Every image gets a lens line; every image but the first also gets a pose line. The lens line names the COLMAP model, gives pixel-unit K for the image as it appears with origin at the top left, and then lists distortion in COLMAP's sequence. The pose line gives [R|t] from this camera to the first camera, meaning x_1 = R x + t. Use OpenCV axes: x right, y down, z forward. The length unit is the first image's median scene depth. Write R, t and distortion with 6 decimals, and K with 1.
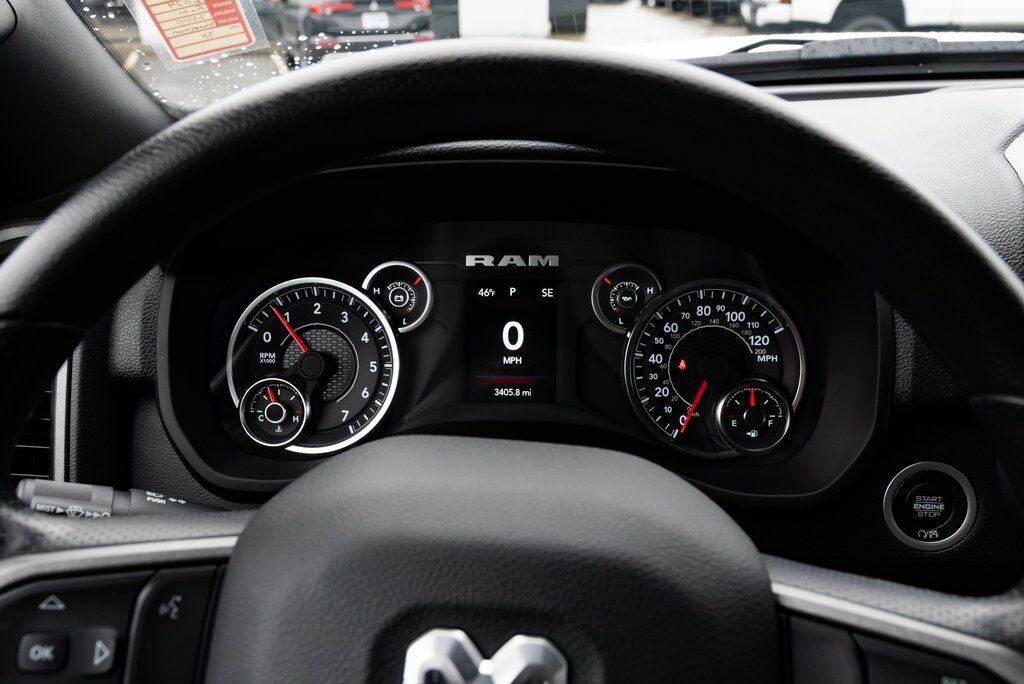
lens RADIAL K [[893.2, 0, 515.6], [0, 893.2, 343.8], [0, 0, 1]] dist [0.005438, -0.025476]
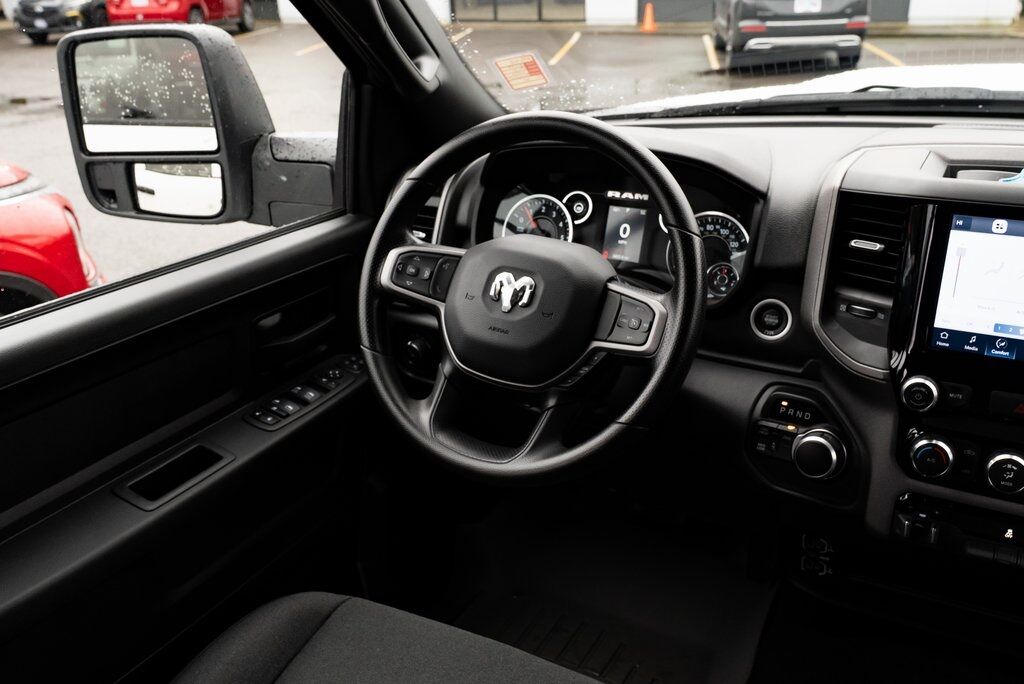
lens RADIAL K [[931.6, 0, 514.2], [0, 931.6, 337.2], [0, 0, 1]] dist [-0.003173, 0.000000]
pose [[0.897029, 0.153842, -0.414332, 0.734368], [-0.152044, 0.987660, 0.037543, 0.202065], [0.414995, 0.029319, 0.909351, -1.147754]]
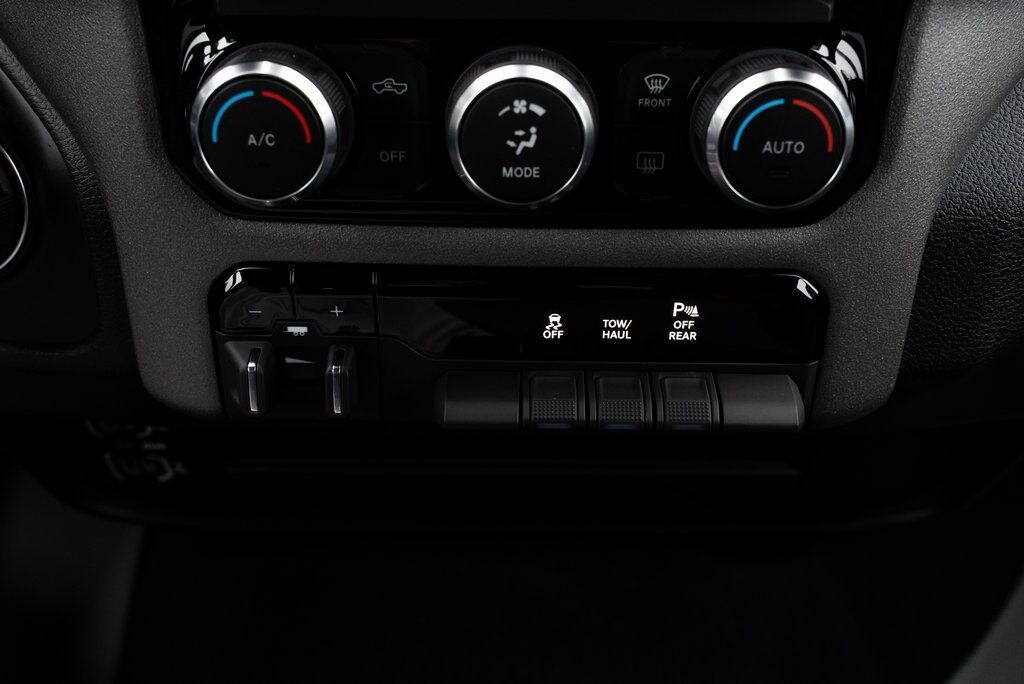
lens RADIAL K [[1114.6, 0, 511.7], [0, 1114.6, 344.9], [0, 0, 1]] dist [0.015494, 0.000000]
pose [[0.998992, -0.009959, 0.043781, 0.841086], [-0.001976, 0.964395, 0.264459, 0.320794], [-0.044856, -0.264279, 0.963403, 0.132873]]
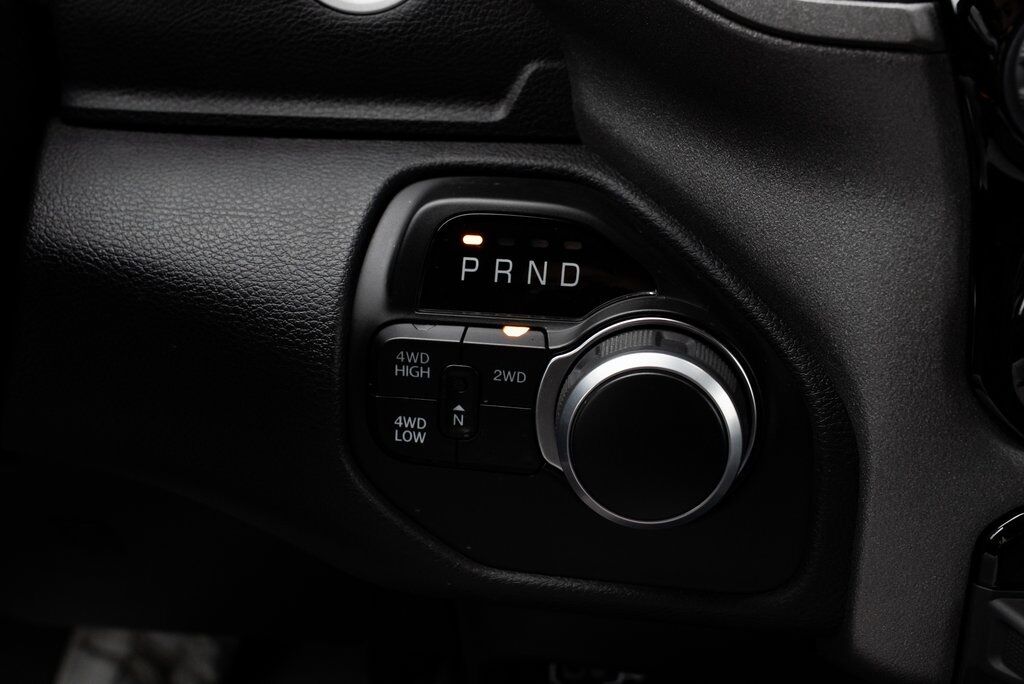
lens RADIAL K [[1185.6, 0, 514.2], [0, 1185.6, 339.2], [0, 0, 1]] dist [0.046349, 0.000000]
pose [[0.999771, 0.012939, 0.017032, 0.474764], [-0.014498, 0.995388, 0.094829, 0.315148], [-0.015726, -0.095054, 0.995348, 0.205193]]
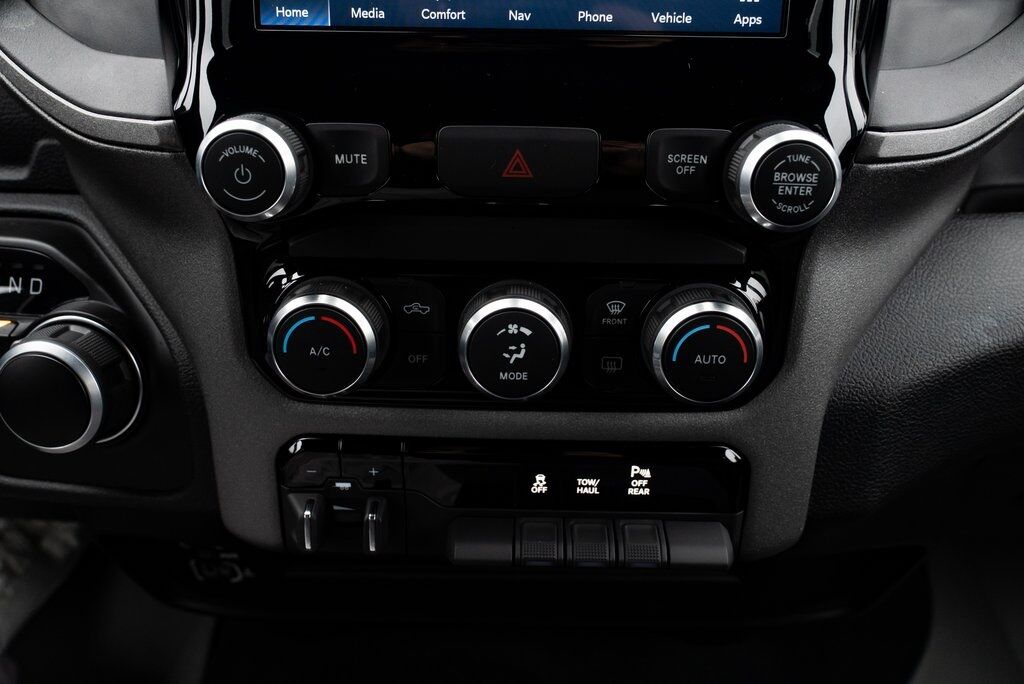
lens RADIAL K [[893.2, 0, 512.8], [0, 893.2, 347.2], [0, 0, 1]] dist [0.005438, -0.025476]
pose [[0.999225, 0.000836, 0.039361, 0.846735], [-0.007259, 0.986543, 0.163340, 0.271289], [-0.038695, -0.163499, 0.985784, 0.110325]]
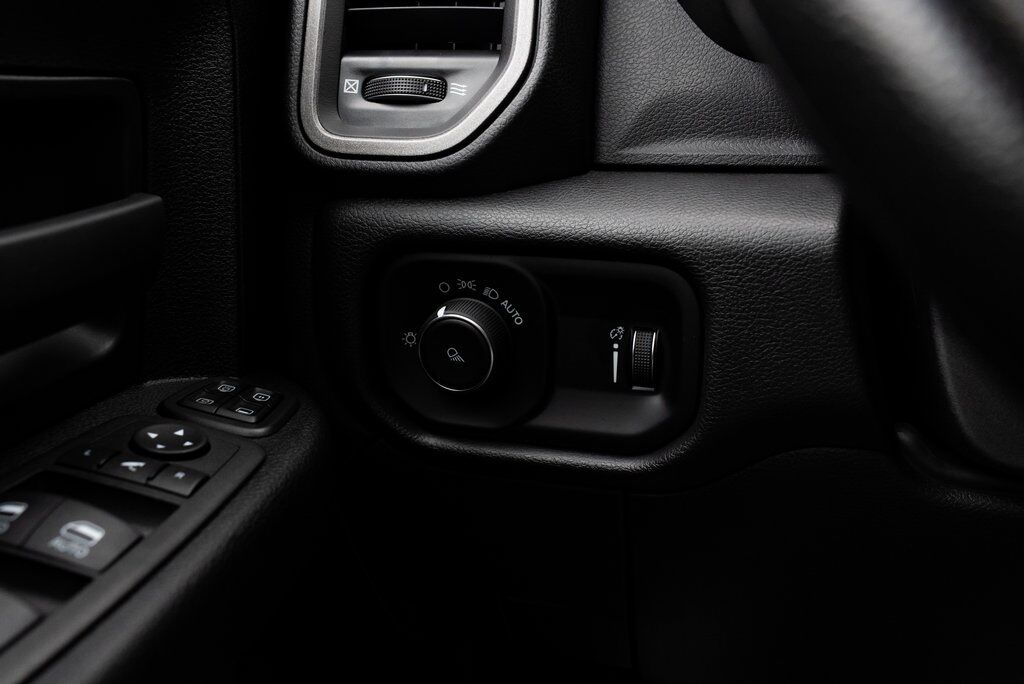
lens RADIAL K [[1021.6, 0, 507.5], [0, 1021.6, 344.0], [0, 0, 1]] dist [0.000574, 0.000000]
pose [[0.987762, 0.050781, -0.147469, -0.361193], [-0.069172, 0.990068, -0.122392, 0.455910], [0.139789, 0.131095, 0.981465, 0.252405]]
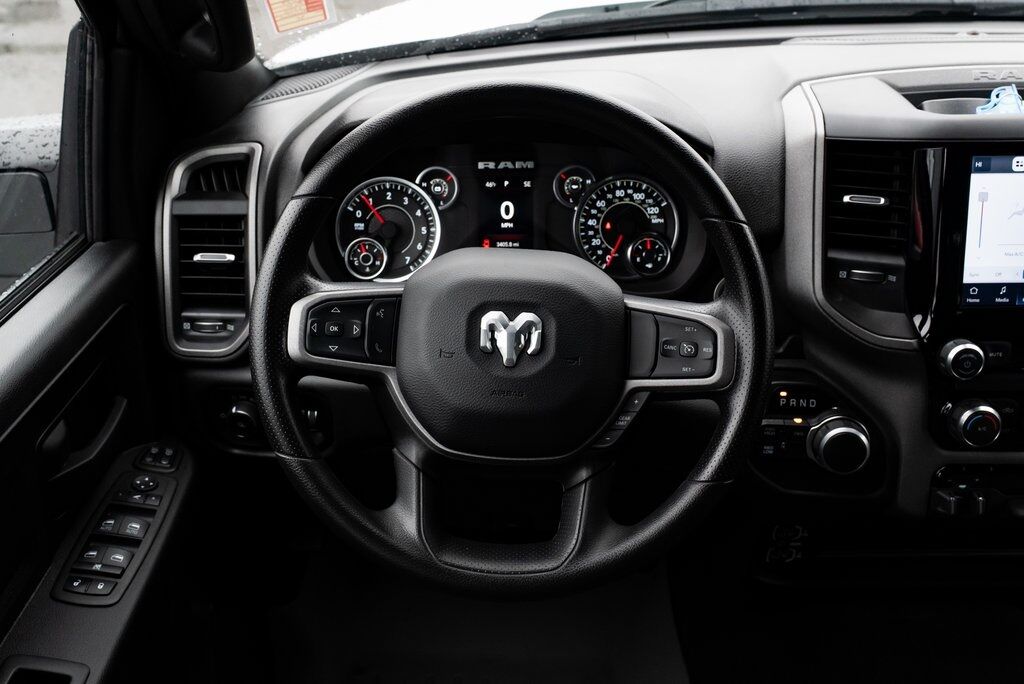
lens RADIAL K [[1021.6, 0, 513.5], [0, 1021.6, 332.4], [0, 0, 1]] dist [0.000574, 0.000000]
pose [[0.999263, -0.020710, 0.032319, -0.058216], [0.018065, 0.996626, 0.080064, 0.066546], [-0.033869, -0.079422, 0.996266, -0.931294]]
